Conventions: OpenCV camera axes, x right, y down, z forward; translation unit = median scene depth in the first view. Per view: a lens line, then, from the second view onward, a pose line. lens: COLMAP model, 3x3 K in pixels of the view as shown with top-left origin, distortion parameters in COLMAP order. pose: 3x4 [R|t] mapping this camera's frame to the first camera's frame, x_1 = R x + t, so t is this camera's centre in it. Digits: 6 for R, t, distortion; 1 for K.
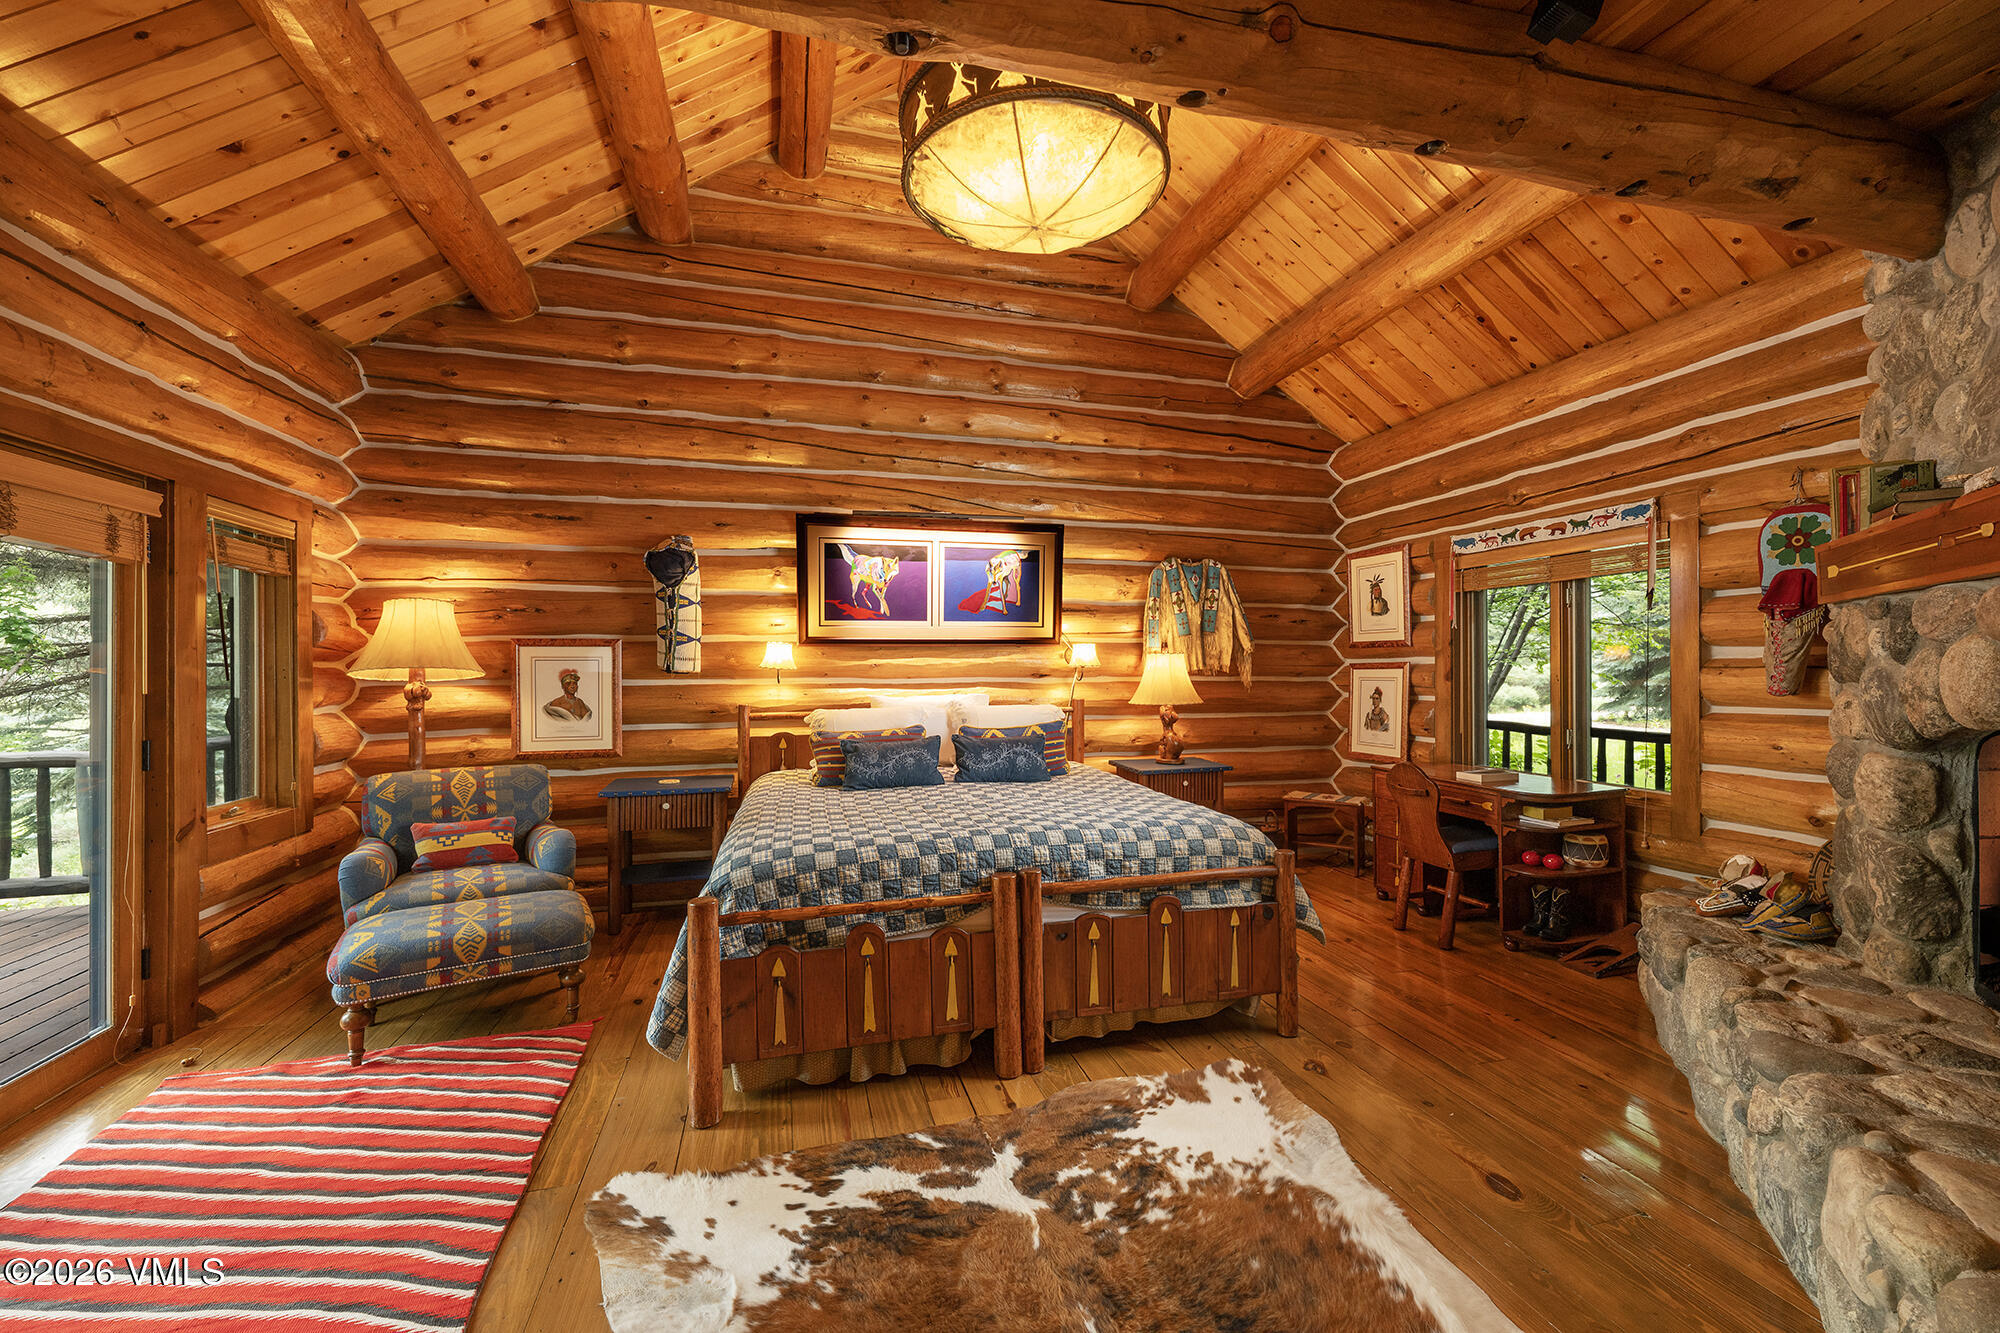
lens RADIAL K [[799.2, 0, 1000.0], [0, 799.2, 666.5], [0, 0, 1]] dist [-0.001346, -0.000579]
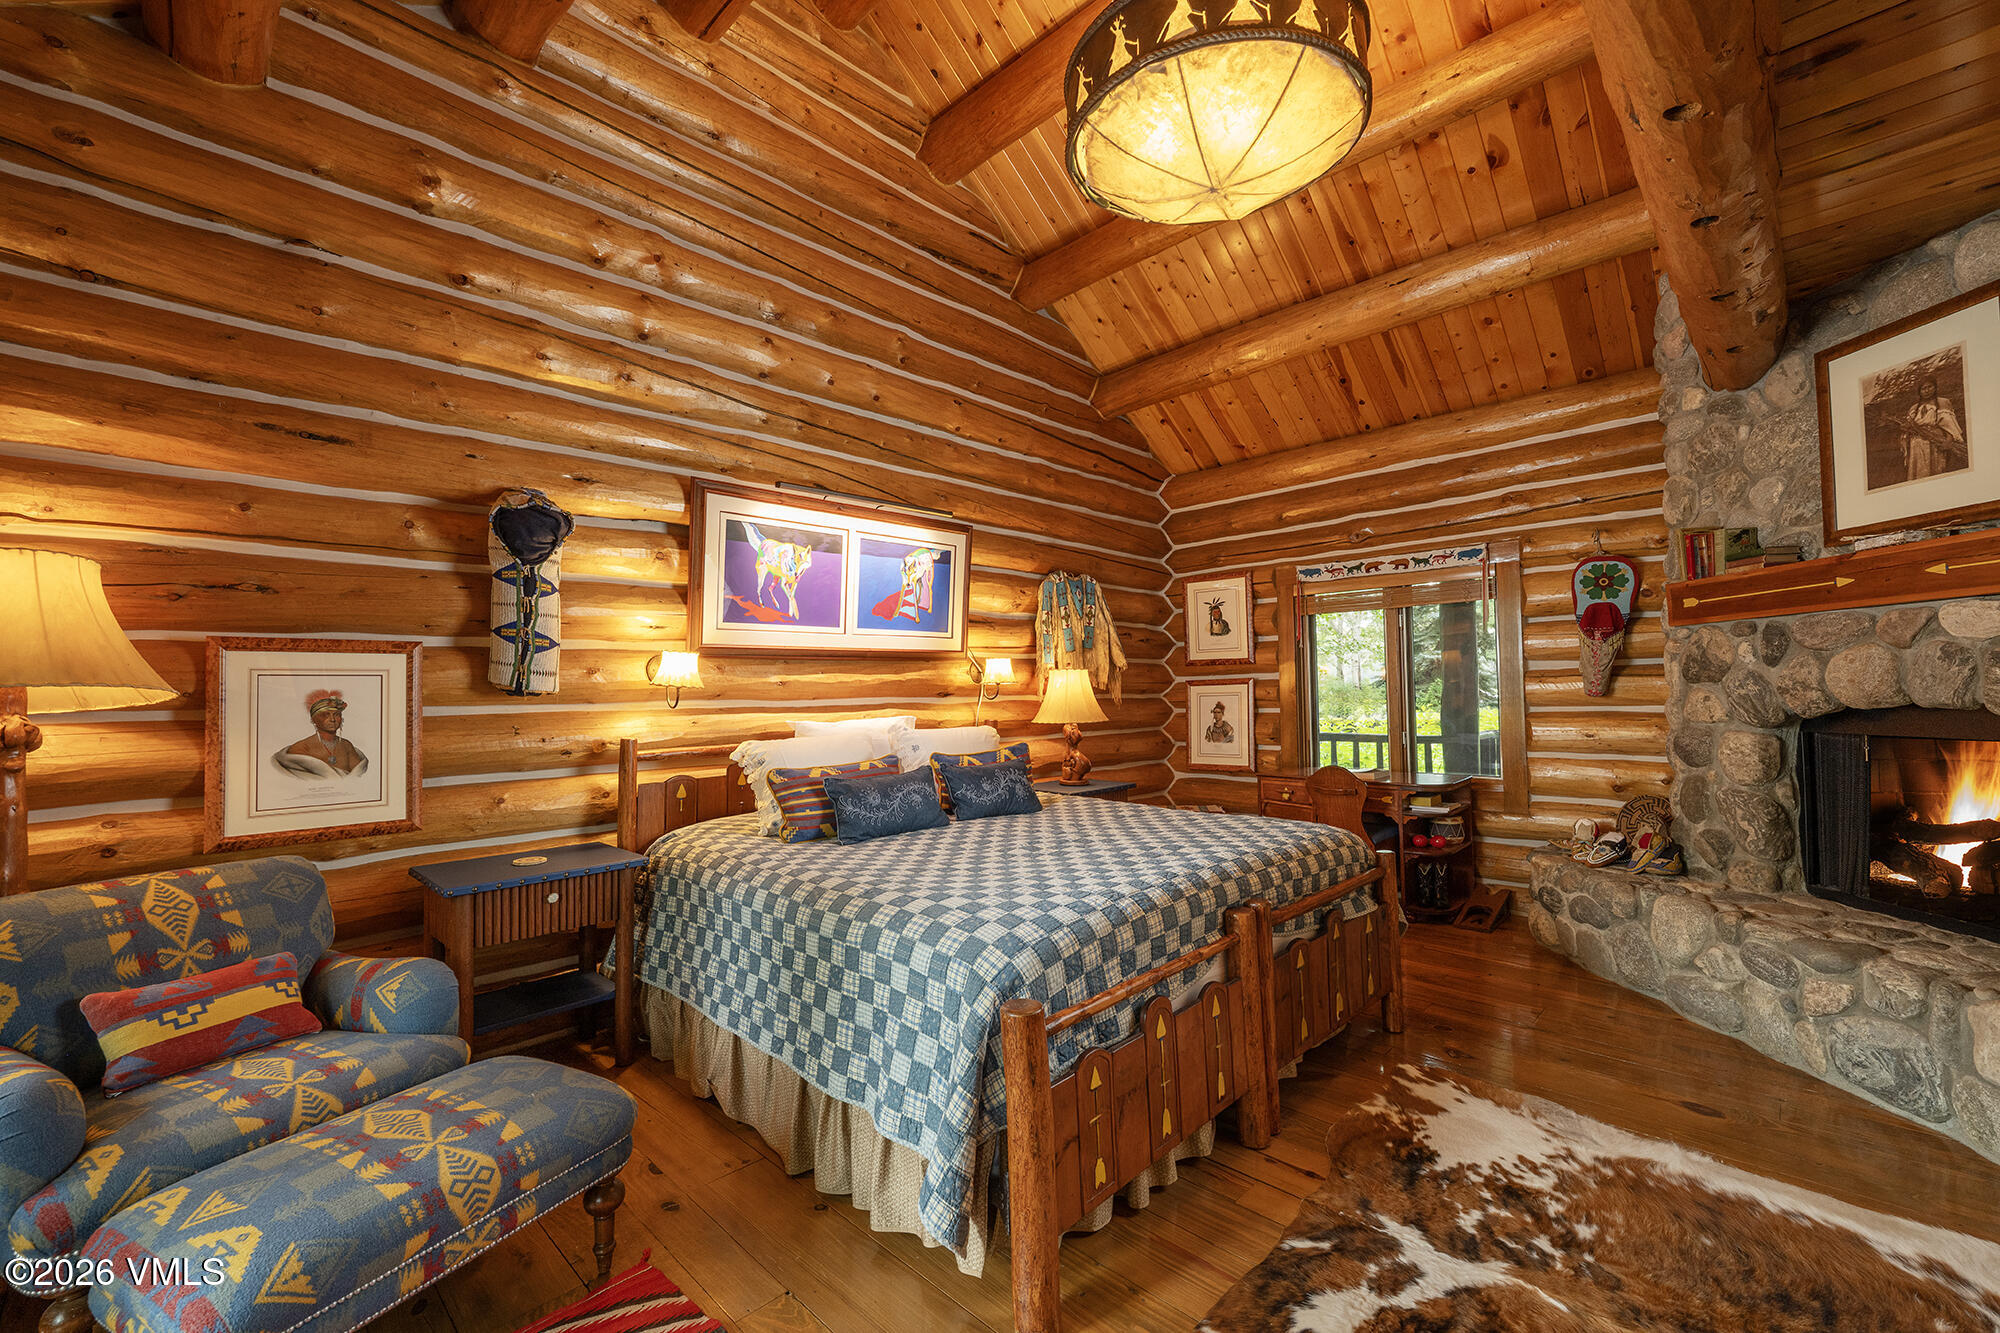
lens RADIAL K [[833.0, 0, 1000.0], [0, 833.0, 666.5], [0, 0, 1]] dist [-0.001451, 0.000012]
pose [[0.862419, 0.004621, 0.506173, -0.422203], [0.013939, 0.999362, -0.032873, 0.013209], [-0.506002, 0.035406, 0.861805, 0.213568]]
